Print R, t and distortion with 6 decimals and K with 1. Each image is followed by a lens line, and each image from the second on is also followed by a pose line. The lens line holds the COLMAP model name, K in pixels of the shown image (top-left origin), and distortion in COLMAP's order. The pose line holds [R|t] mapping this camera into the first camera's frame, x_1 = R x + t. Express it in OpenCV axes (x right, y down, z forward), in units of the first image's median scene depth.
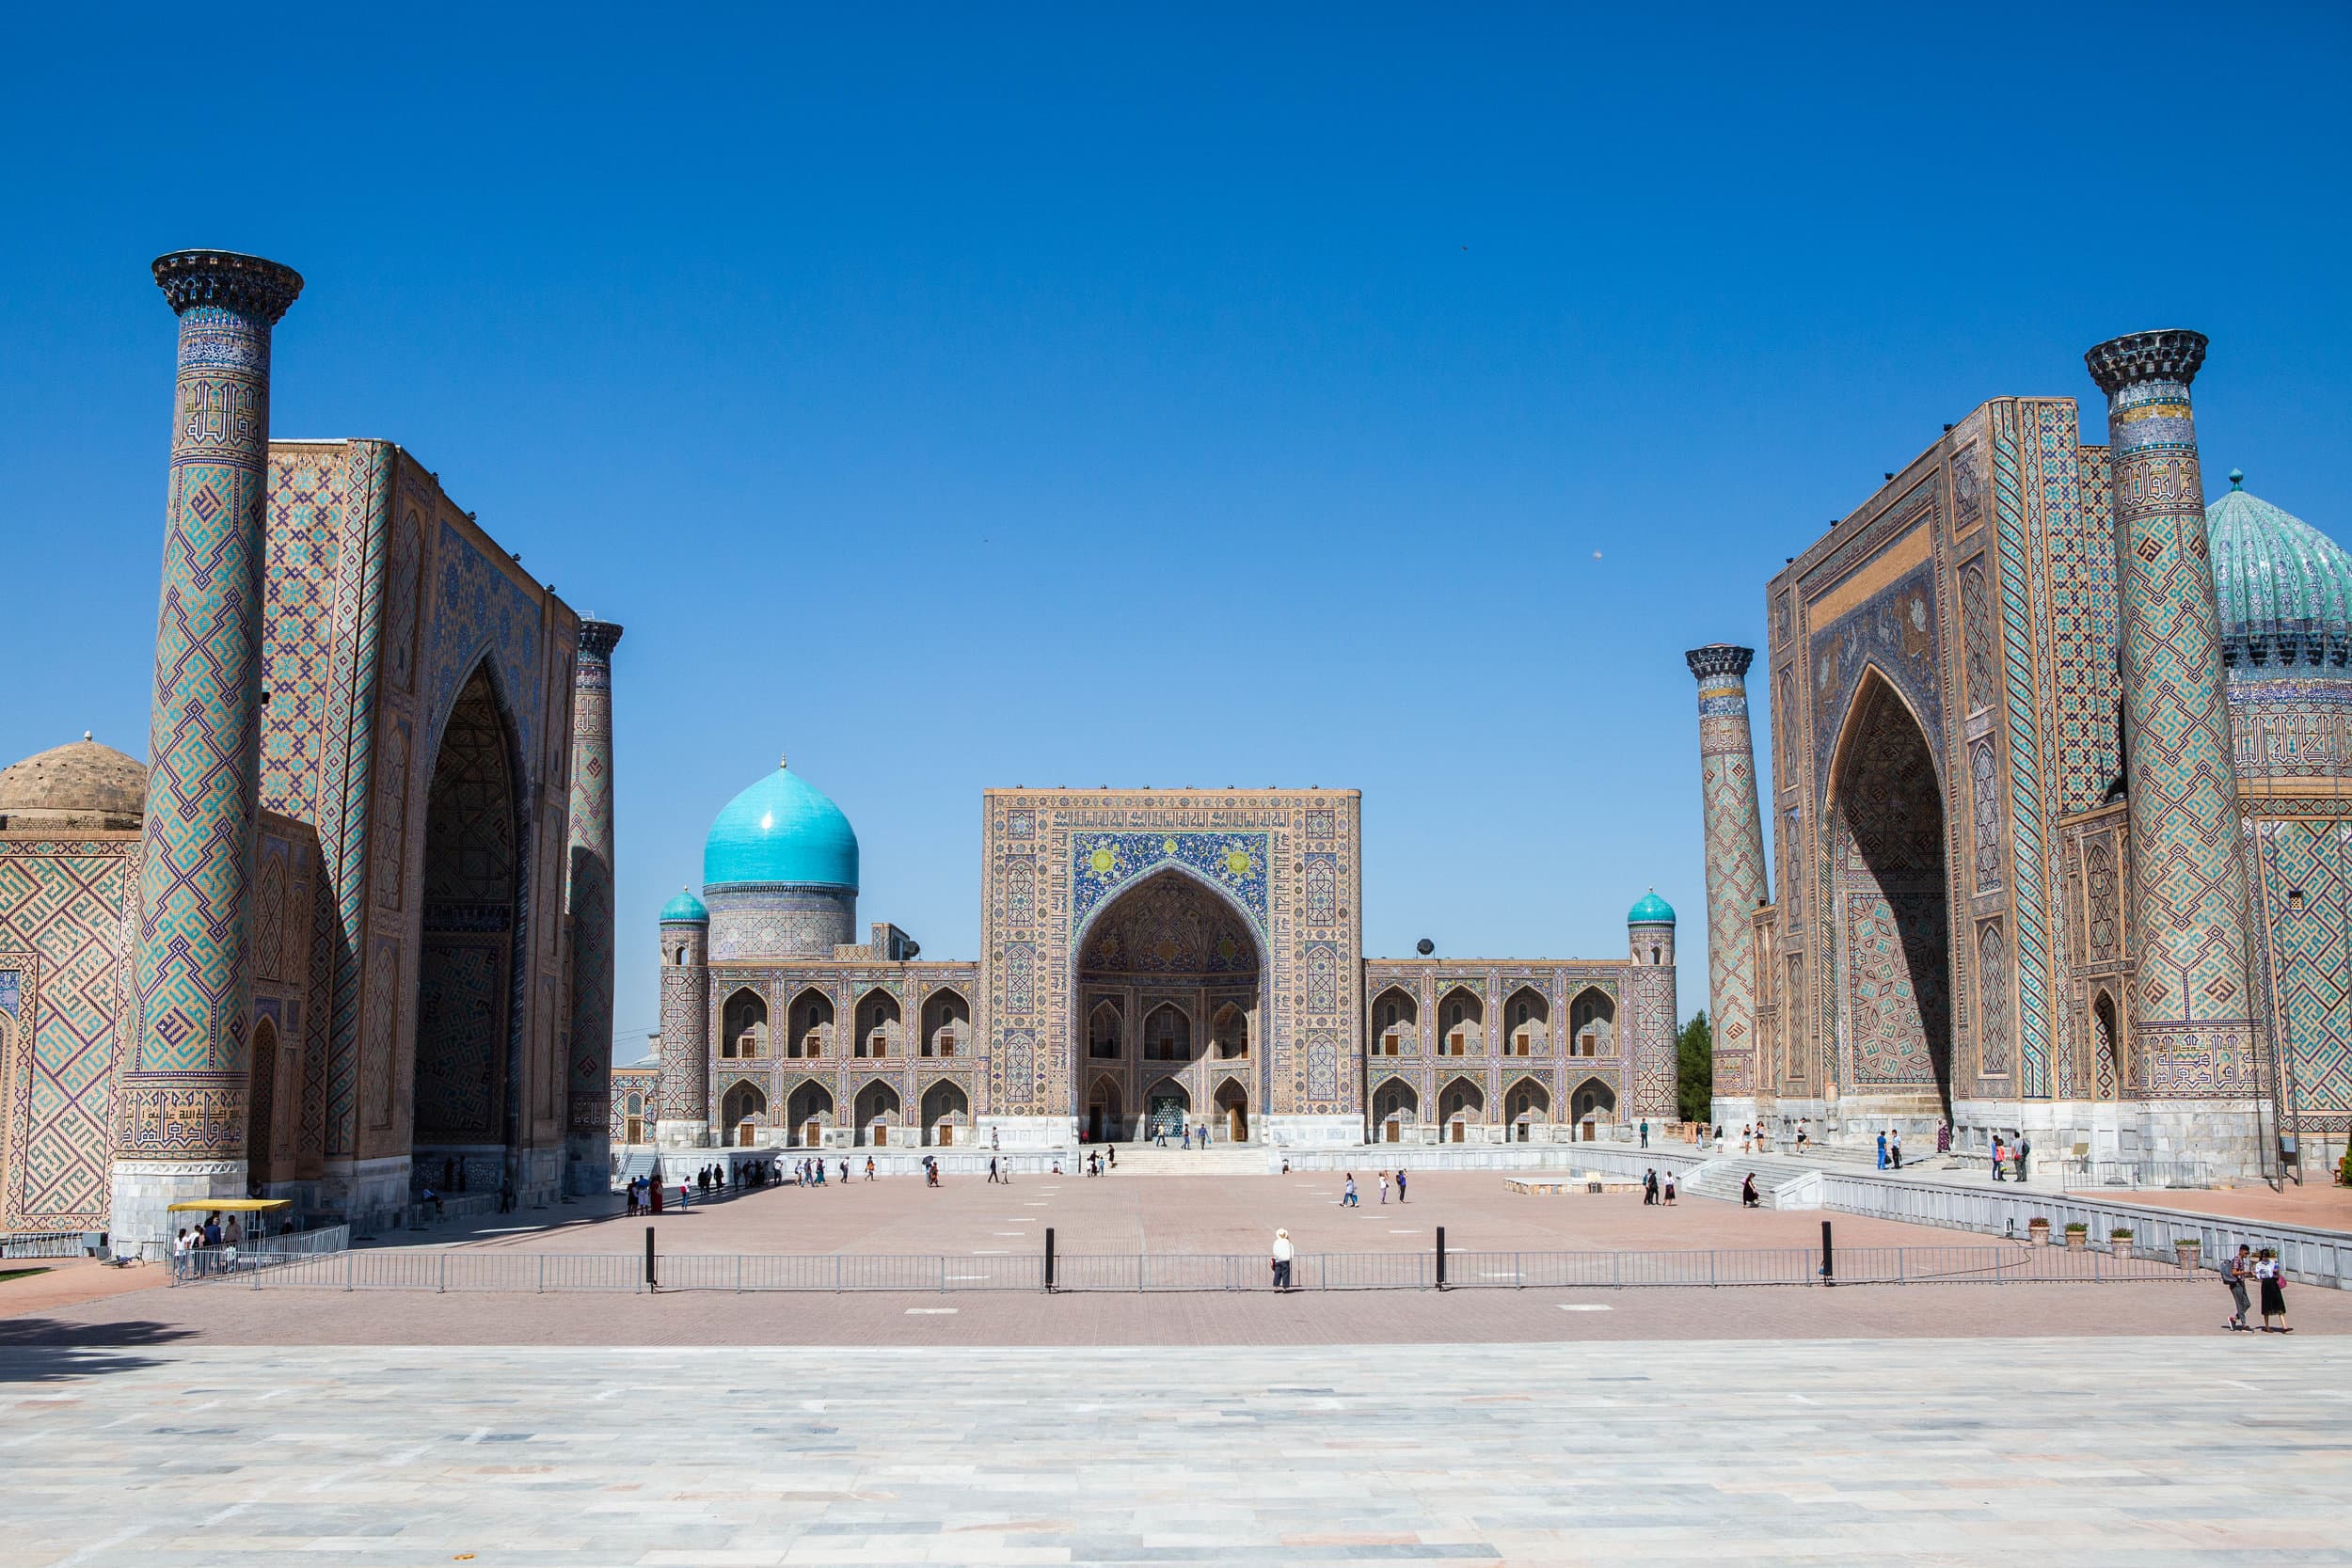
lens RADIAL K [[2290.4, 0, 1165.5], [0, 2290.4, 748.6], [0, 0, 1]] dist [-0.077144, 0.000000]
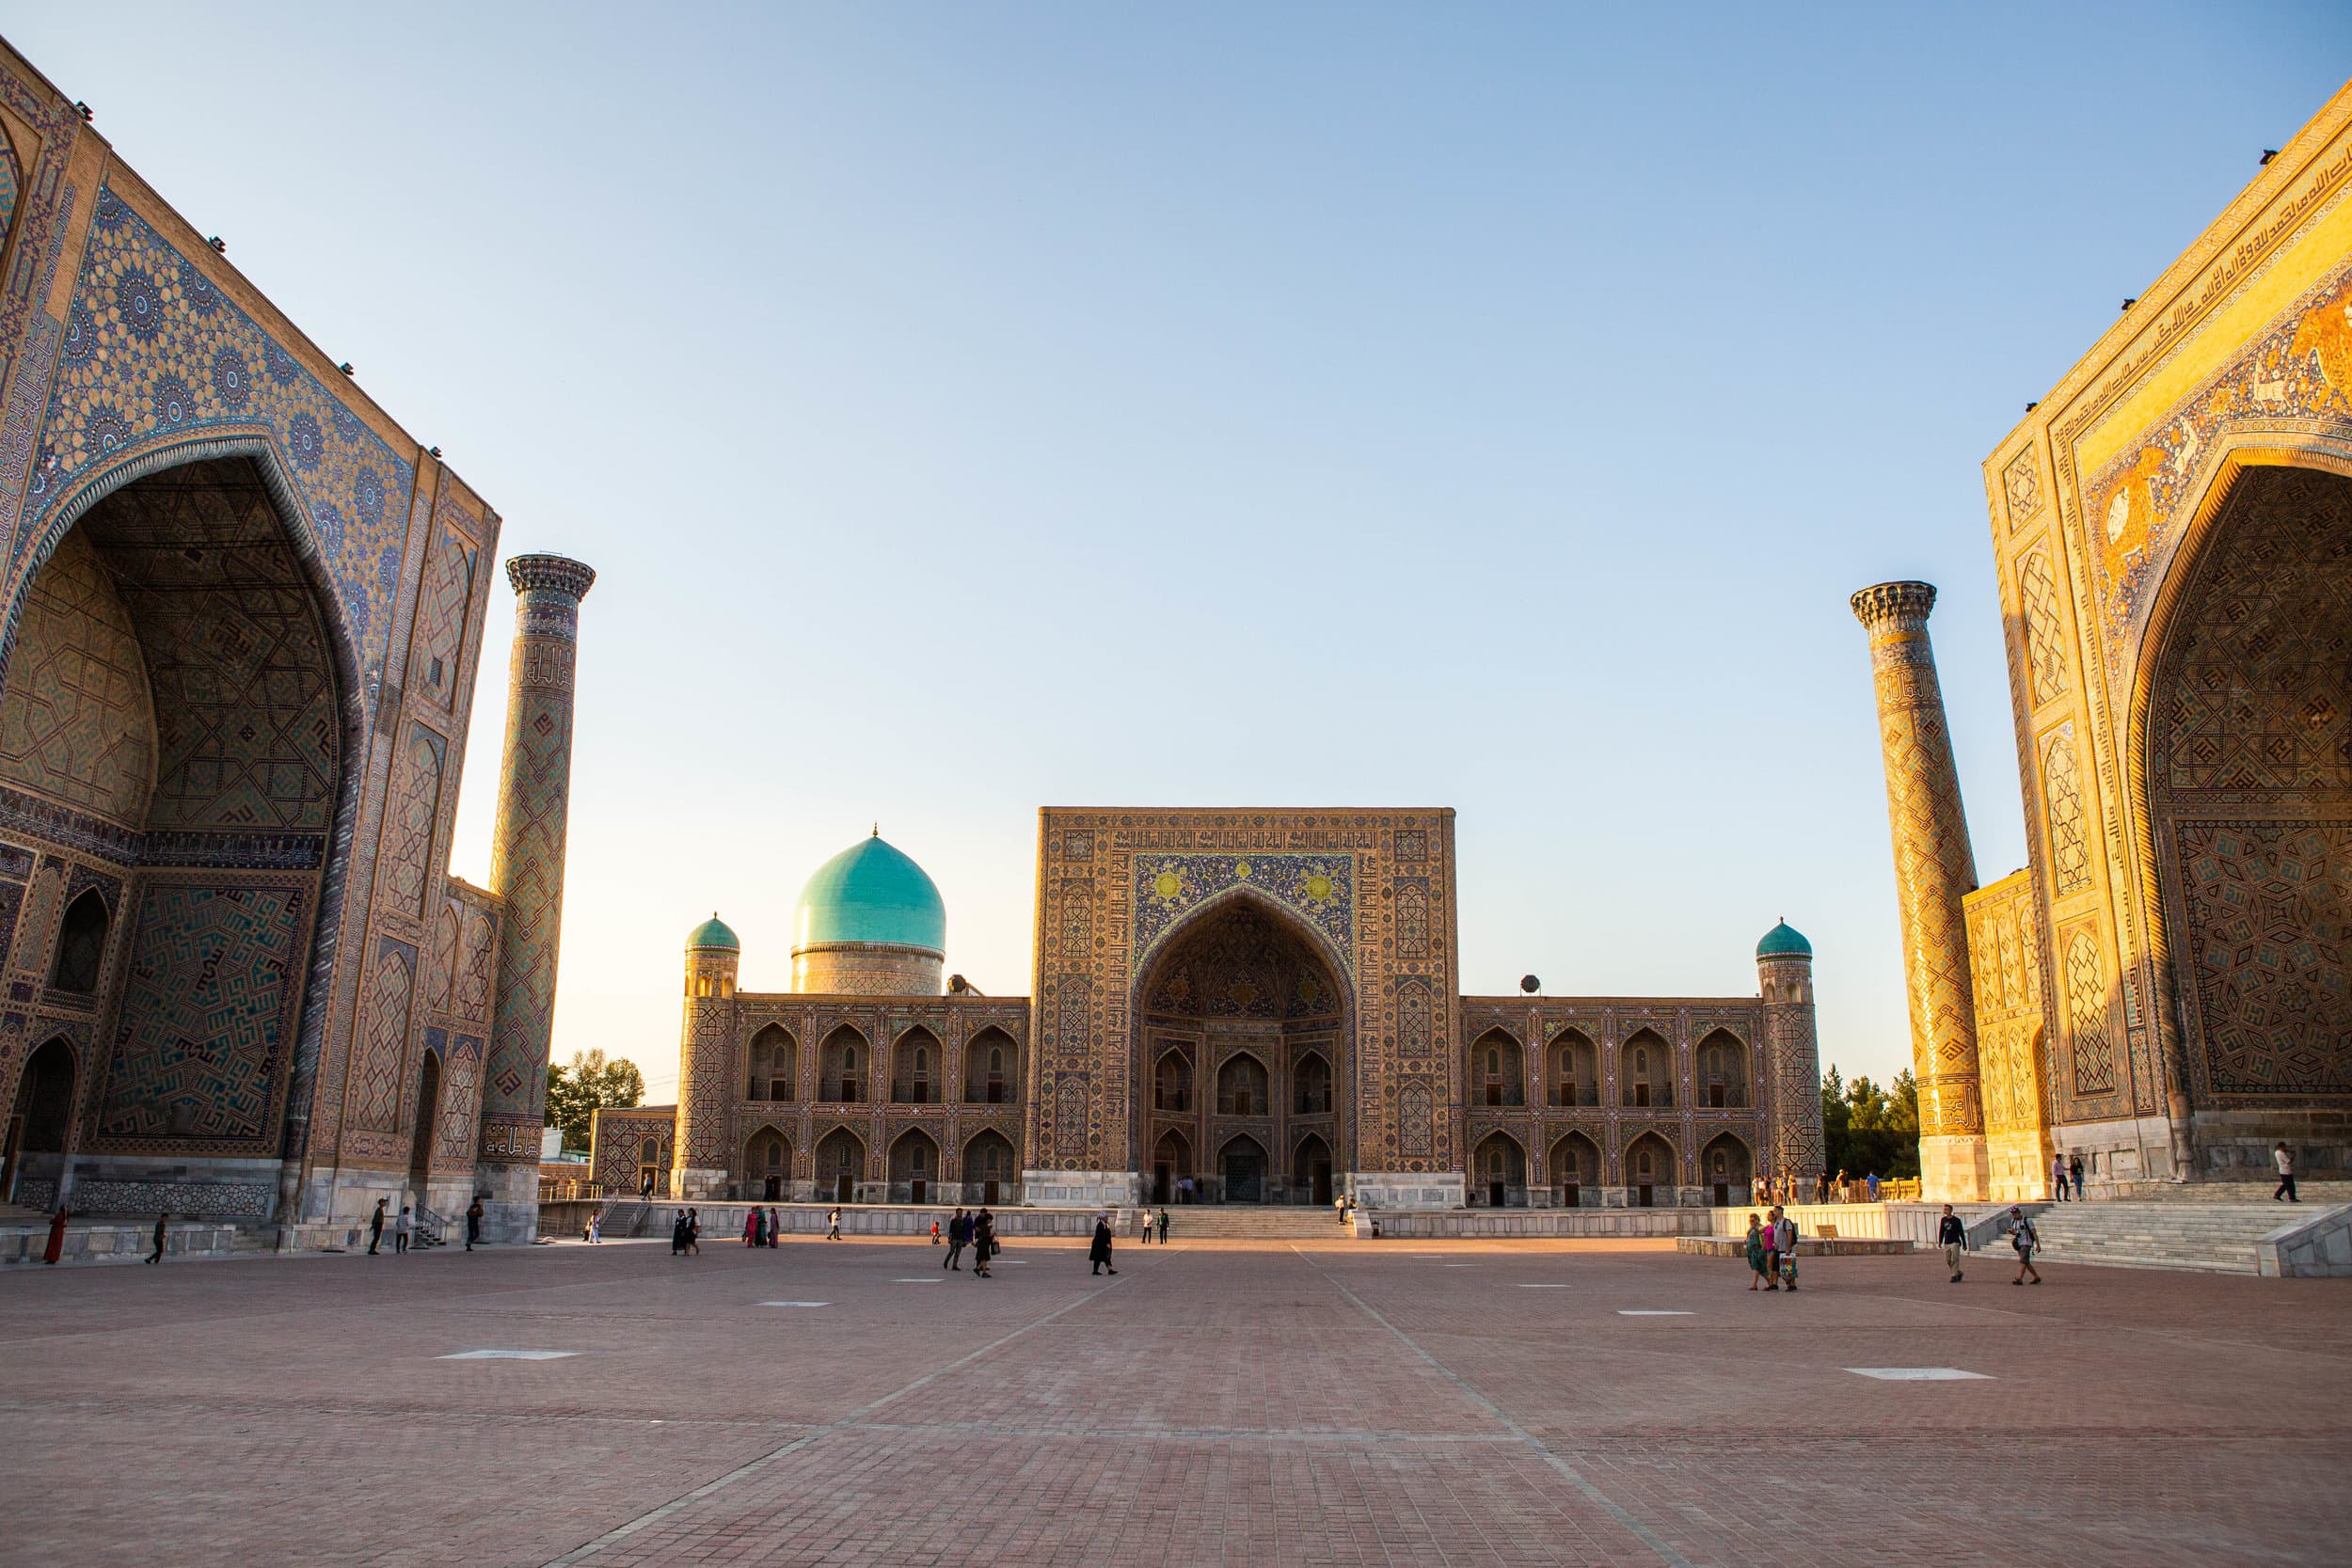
lens RADIAL K [[1618.1, 0, 1173.4], [0, 1618.1, 780.0], [0, 0, 1]] dist [-0.108587, 0.074566]
pose [[0.997814, -0.004056, -0.065957, 0.016985], [-0.003171, 0.994026, -0.109094, 0.078304], [0.066006, 0.109064, 0.991841, 0.370465]]
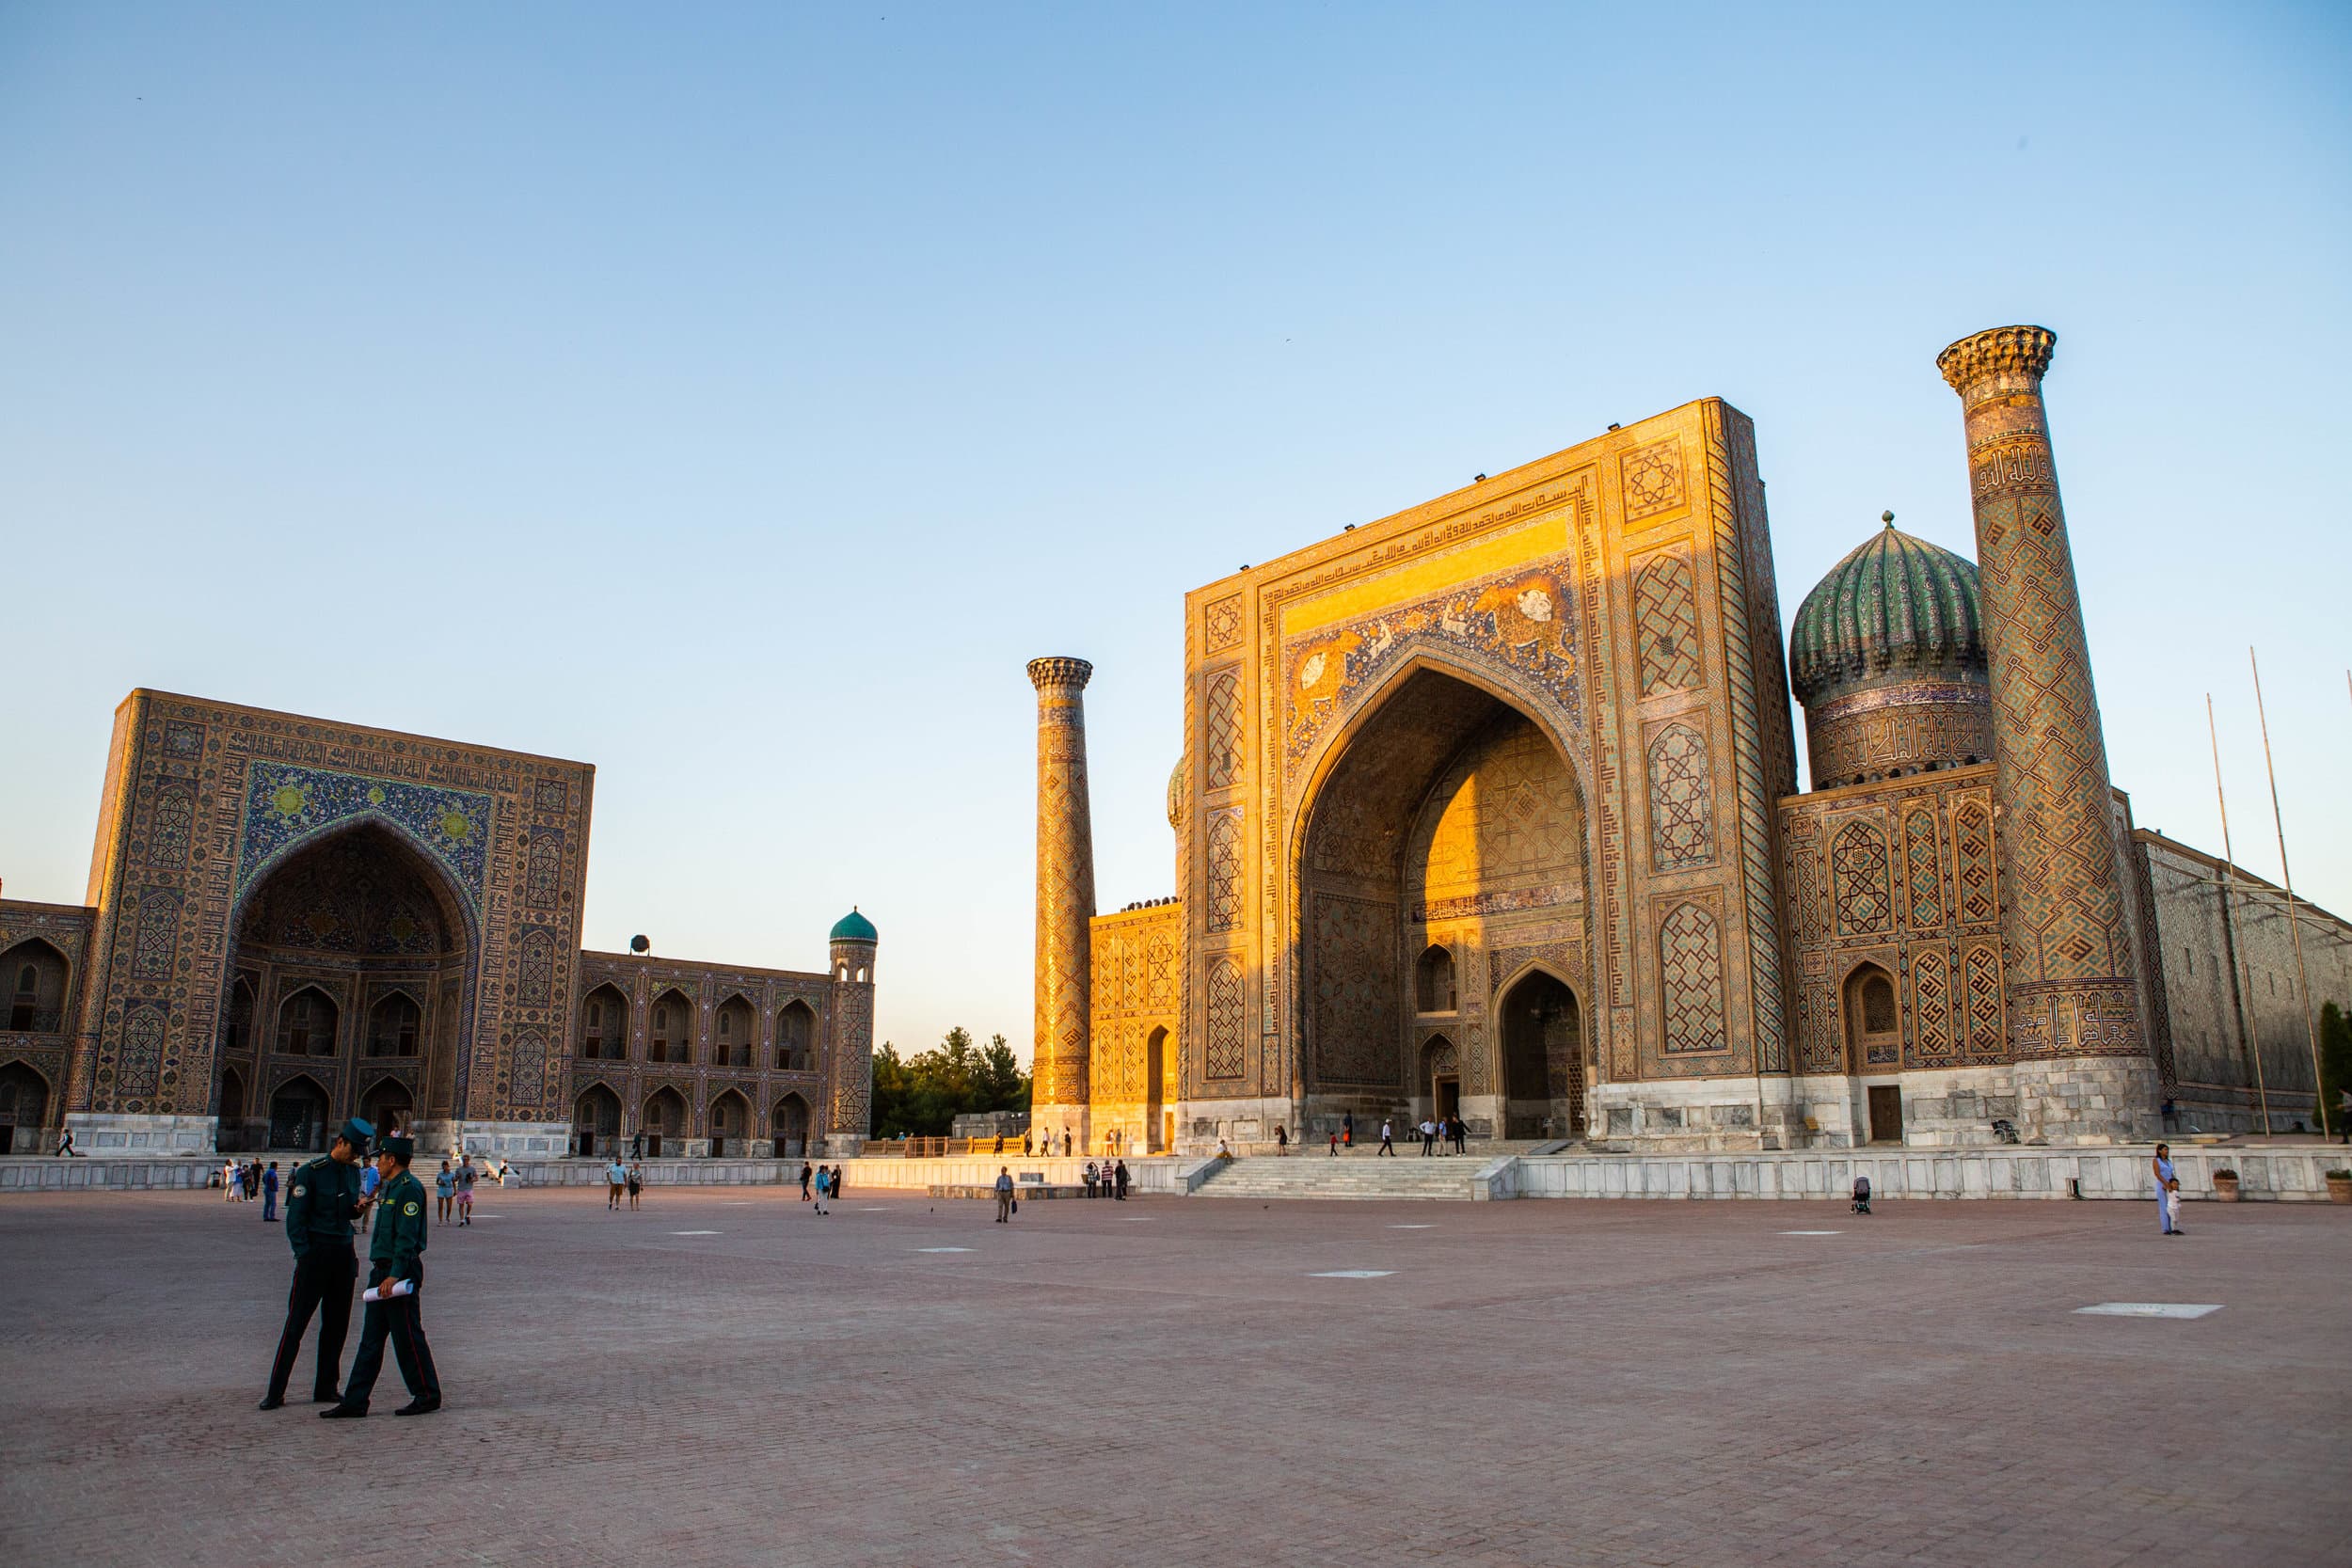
lens RADIAL K [[1618.1, 0, 1182.5], [0, 1618.1, 771.2], [0, 0, 1]] dist [-0.108587, 0.074566]
pose [[0.742364, 0.155022, 0.651816, -0.160435], [-0.097045, 0.987484, -0.124328, 0.078615], [-0.662931, 0.029041, 0.748117, 0.375353]]
